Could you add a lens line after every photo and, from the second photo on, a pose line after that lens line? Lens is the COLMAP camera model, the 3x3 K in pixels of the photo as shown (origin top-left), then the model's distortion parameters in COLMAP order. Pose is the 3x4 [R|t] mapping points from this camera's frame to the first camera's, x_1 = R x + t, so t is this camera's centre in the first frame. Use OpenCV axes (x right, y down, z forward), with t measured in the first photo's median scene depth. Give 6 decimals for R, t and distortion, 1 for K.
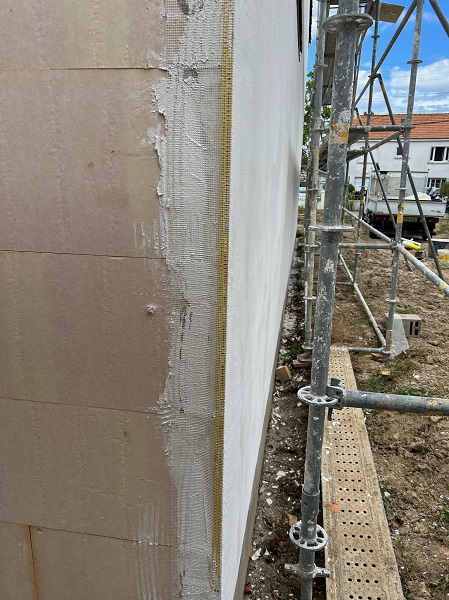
lens RADIAL K [[453.6, 0, 224.5], [0, 453.6, 300.1], [0, 0, 1]] dist [0.012414, 0.004618]
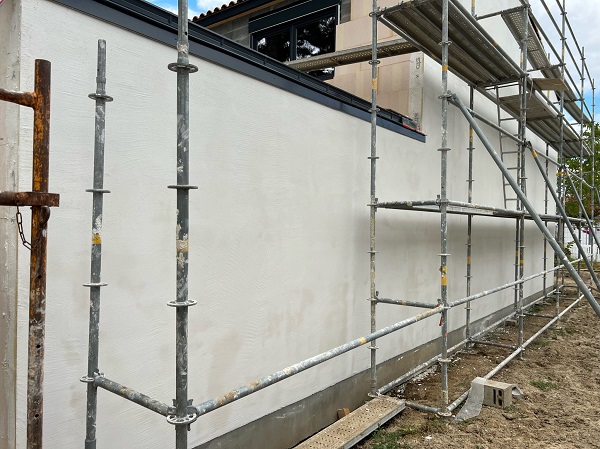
lens RADIAL K [[453.6, 0, 300.0], [0, 453.6, 224.0], [0, 0, 1]] dist [0.012414, 0.004618]
pose [[0.879176, 0.003446, -0.476485, 0.527776], [-0.126320, 0.965881, -0.226091, -0.020310], [0.459449, 0.258964, 0.849614, -0.089740]]
